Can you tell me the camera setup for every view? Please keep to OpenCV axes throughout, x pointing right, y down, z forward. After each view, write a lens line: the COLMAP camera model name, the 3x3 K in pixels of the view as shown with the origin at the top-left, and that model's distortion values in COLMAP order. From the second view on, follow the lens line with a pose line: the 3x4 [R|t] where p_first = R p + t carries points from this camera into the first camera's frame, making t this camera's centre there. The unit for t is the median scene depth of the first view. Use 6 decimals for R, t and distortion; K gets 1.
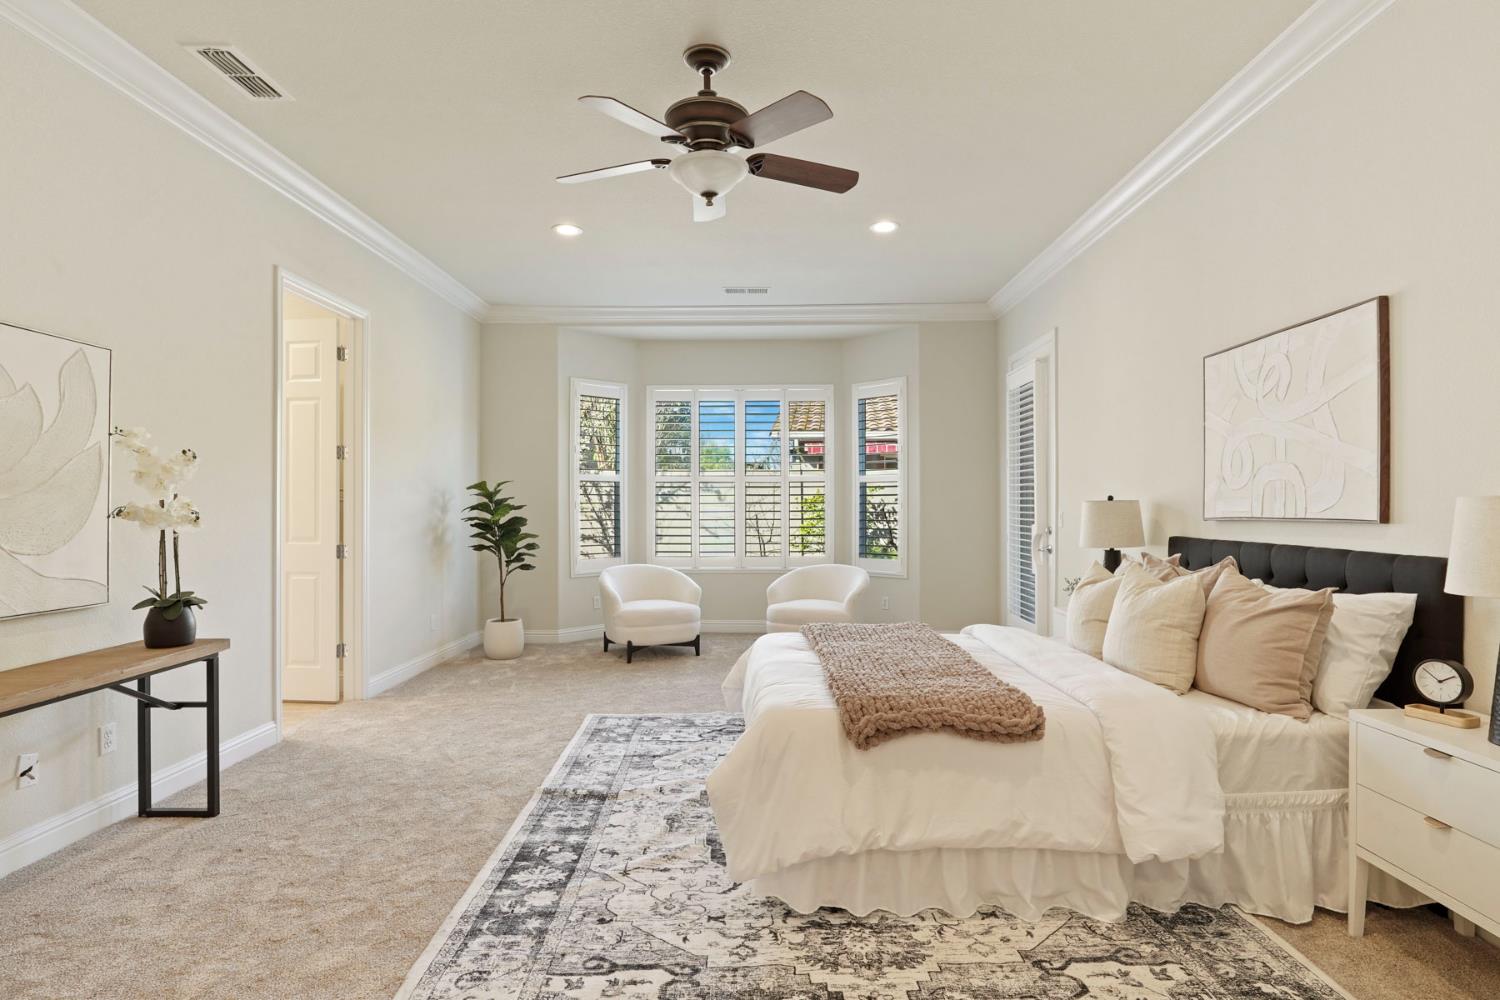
lens RADIAL K [[754.8, 0, 759.5], [0, 754.8, 504.4], [0, 0, 1]] dist [-0.009674, 0.002076]
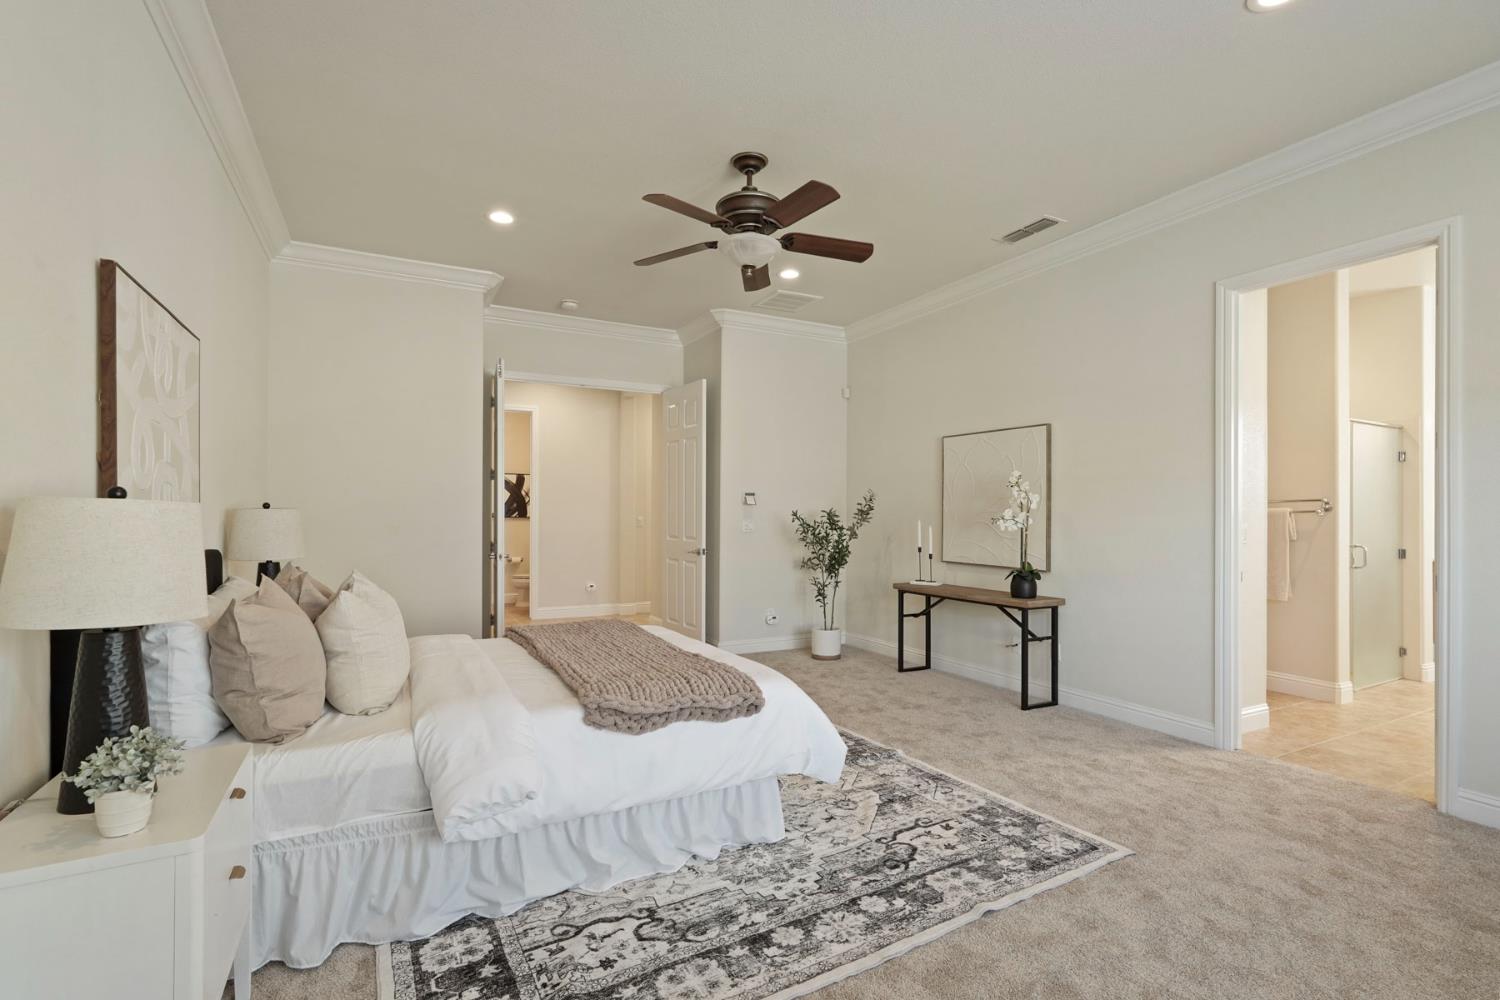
lens RADIAL K [[692.5, 0, 755.0], [0, 692.5, 506.6], [0, 0, 1]] dist [-0.000352, 0.000033]
pose [[-0.873868, -0.006516, -0.486120, 0.355442], [-0.002896, 0.999962, -0.008198, -0.001370], [0.486155, -0.005756, -0.873854, 1.471199]]
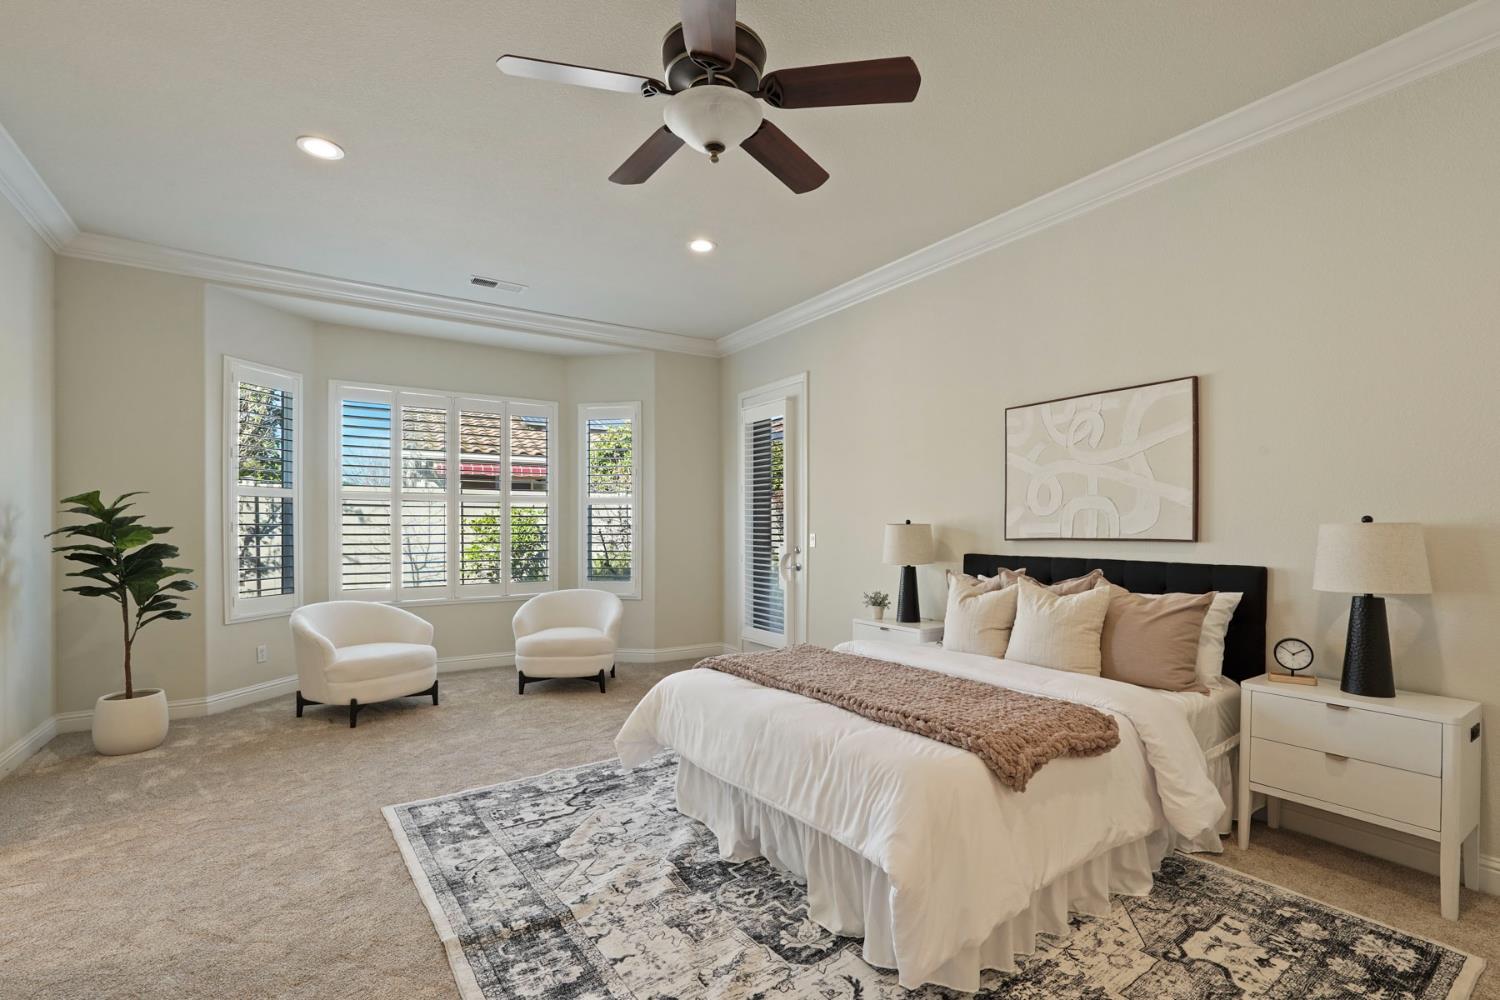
lens RADIAL K [[672.1, 0, 753.9], [0, 672.1, 533.6], [0, 0, 1]] dist [-0.012090, 0.006022]
pose [[0.827211, -0.004418, 0.561874, -0.320017], [-0.001543, 0.999947, 0.010134, -0.000602], [-0.561890, -0.009250, 0.827160, 0.270259]]
